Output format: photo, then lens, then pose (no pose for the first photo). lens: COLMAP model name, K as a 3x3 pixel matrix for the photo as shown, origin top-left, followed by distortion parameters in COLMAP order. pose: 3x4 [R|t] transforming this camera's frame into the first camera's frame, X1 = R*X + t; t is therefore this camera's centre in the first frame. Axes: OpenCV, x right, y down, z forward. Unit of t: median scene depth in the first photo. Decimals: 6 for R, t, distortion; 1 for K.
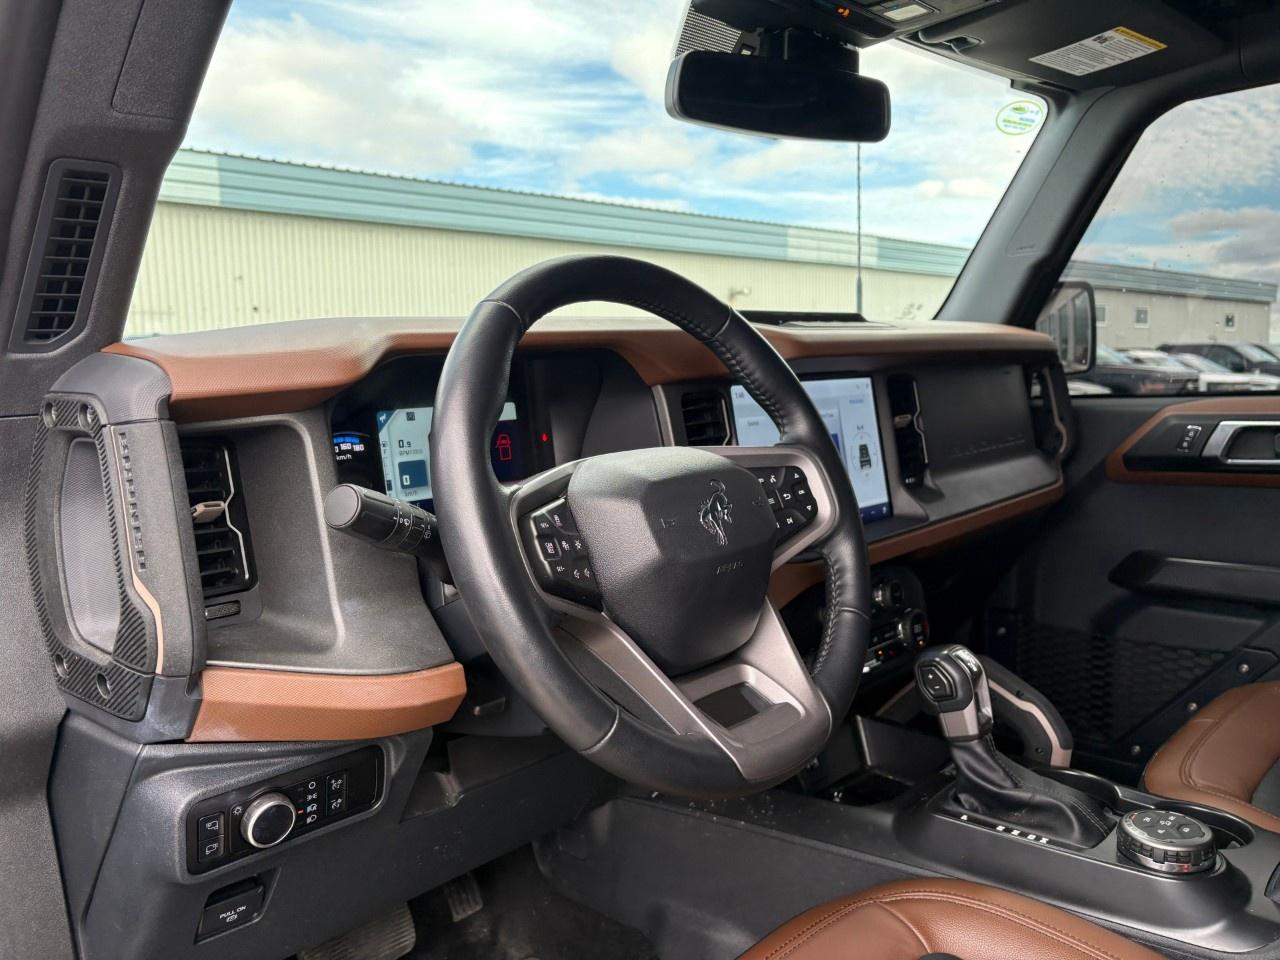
lens RADIAL K [[1015.6, 0, 640.0], [0, 1015.6, 480.0], [0, 0, 1]] dist [0.070396, -0.000387]
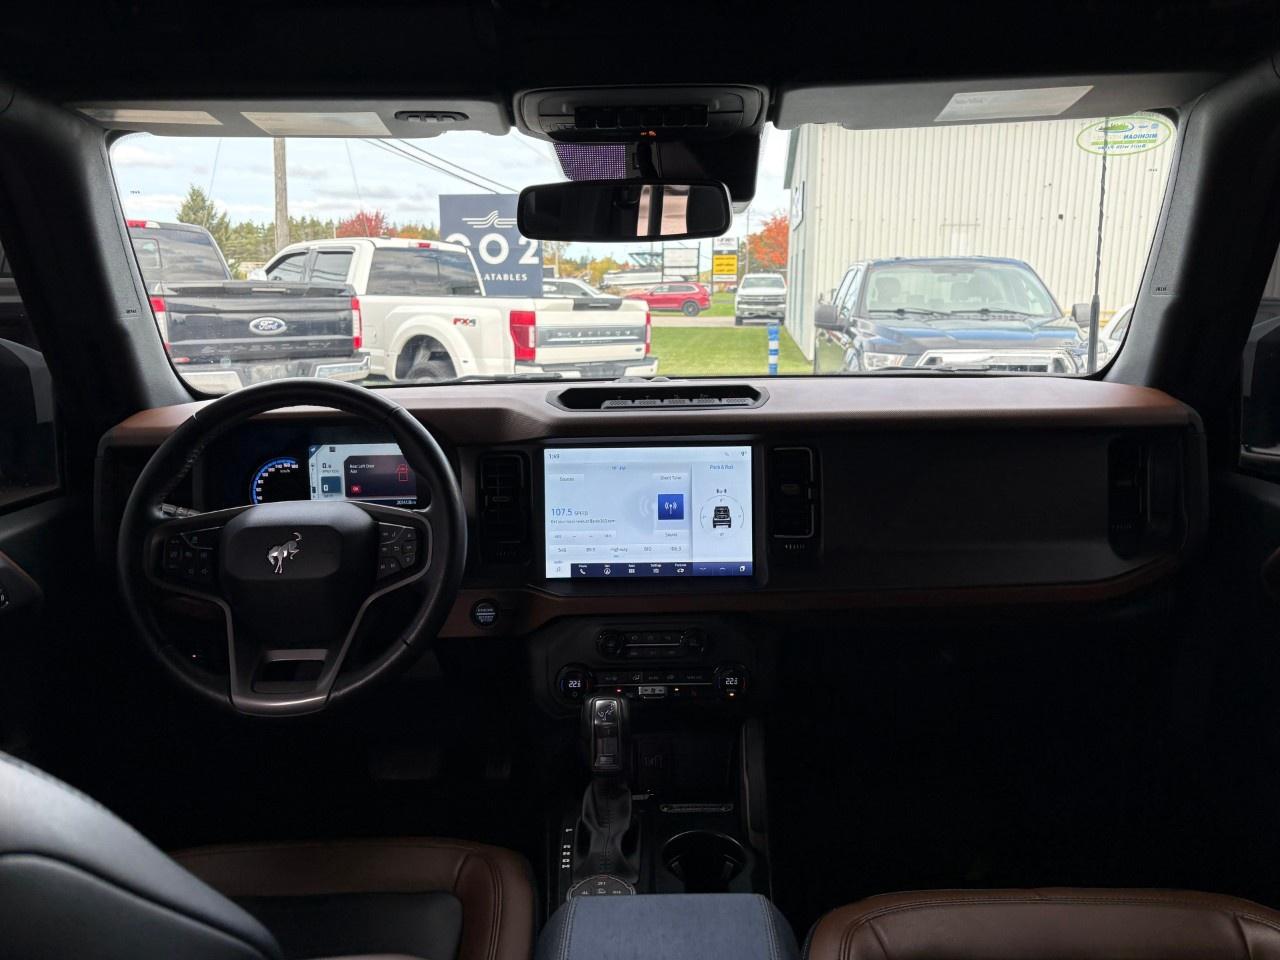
lens RADIAL K [[1015.6, 0, 640.0], [0, 1015.6, 480.0], [0, 0, 1]] dist [0.070396, -0.000387]
pose [[0.654301, 0.166418, -0.737696, 1.153322], [-0.081710, 0.985333, 0.149810, -0.263206], [0.751807, -0.037744, 0.658302, 0.254935]]
